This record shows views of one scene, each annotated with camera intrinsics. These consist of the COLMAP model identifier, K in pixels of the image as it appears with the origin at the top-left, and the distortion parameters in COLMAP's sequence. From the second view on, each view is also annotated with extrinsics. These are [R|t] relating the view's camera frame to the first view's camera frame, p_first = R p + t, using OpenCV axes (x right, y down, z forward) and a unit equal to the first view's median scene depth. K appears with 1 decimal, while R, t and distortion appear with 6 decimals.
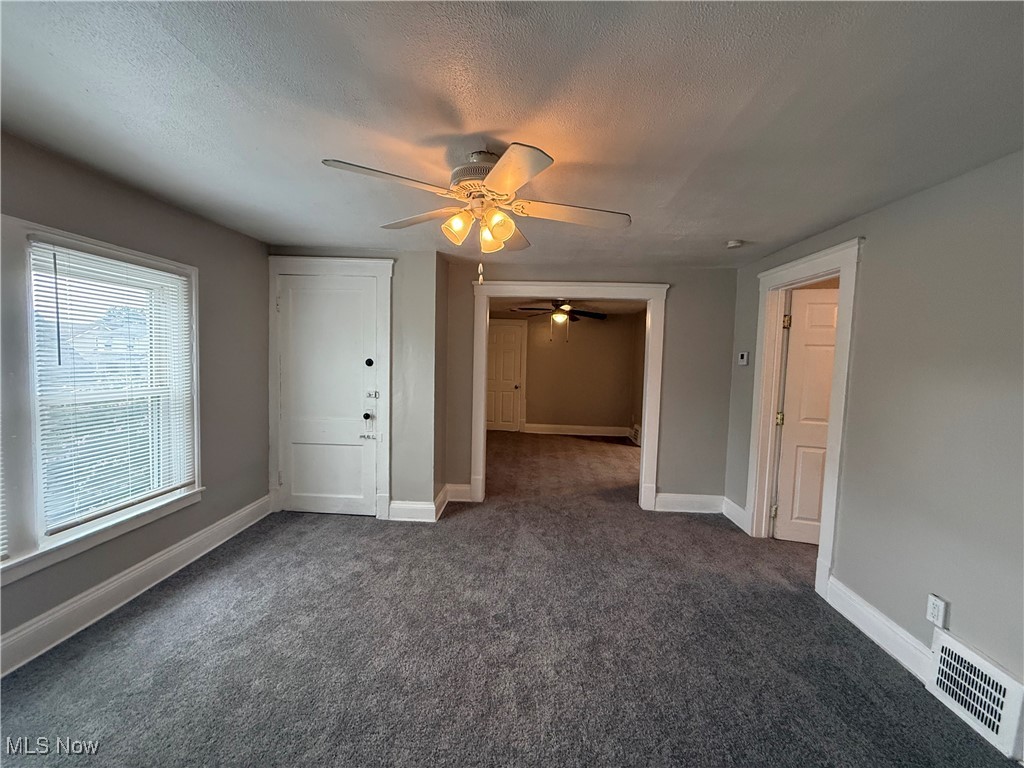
lens RADIAL K [[407.0, 0, 509.1], [0, 407.0, 383.9], [0, 0, 1]] dist [0.001817, 0.000113]
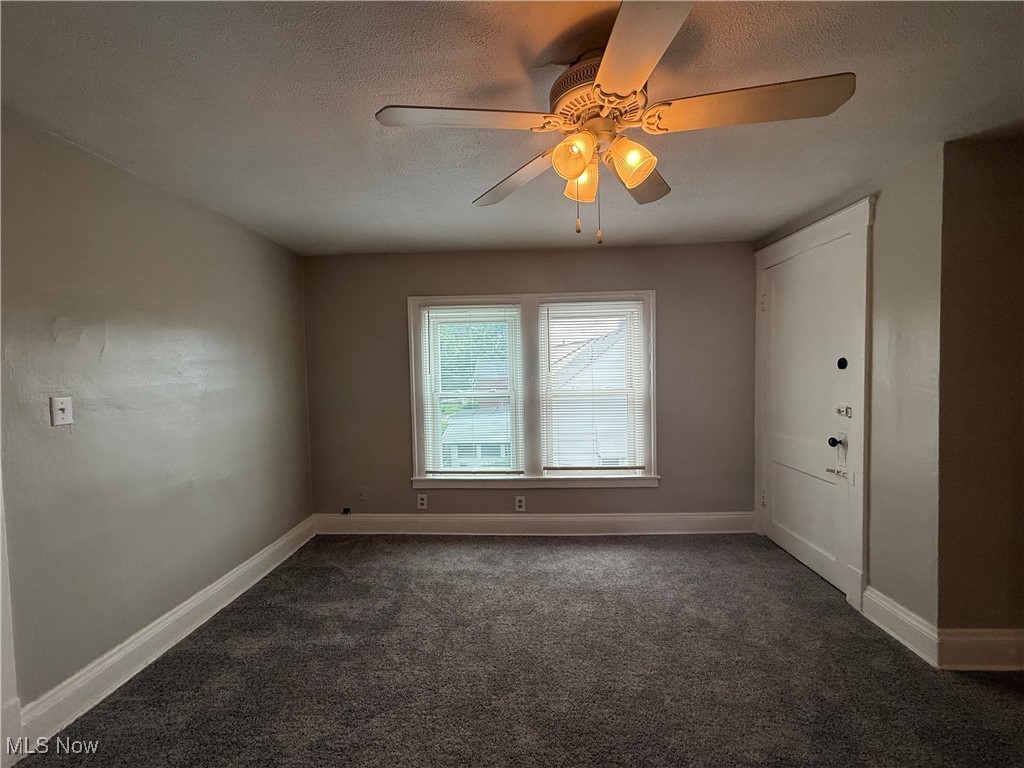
lens RADIAL K [[407.0, 0, 509.1], [0, 407.0, 383.9], [0, 0, 1]] dist [0.001817, 0.000113]
pose [[0.003262, 0.006654, -0.999973, 0.335465], [-0.039911, 0.999182, 0.006518, -0.000651], [0.999198, 0.039888, 0.003524, 0.450796]]
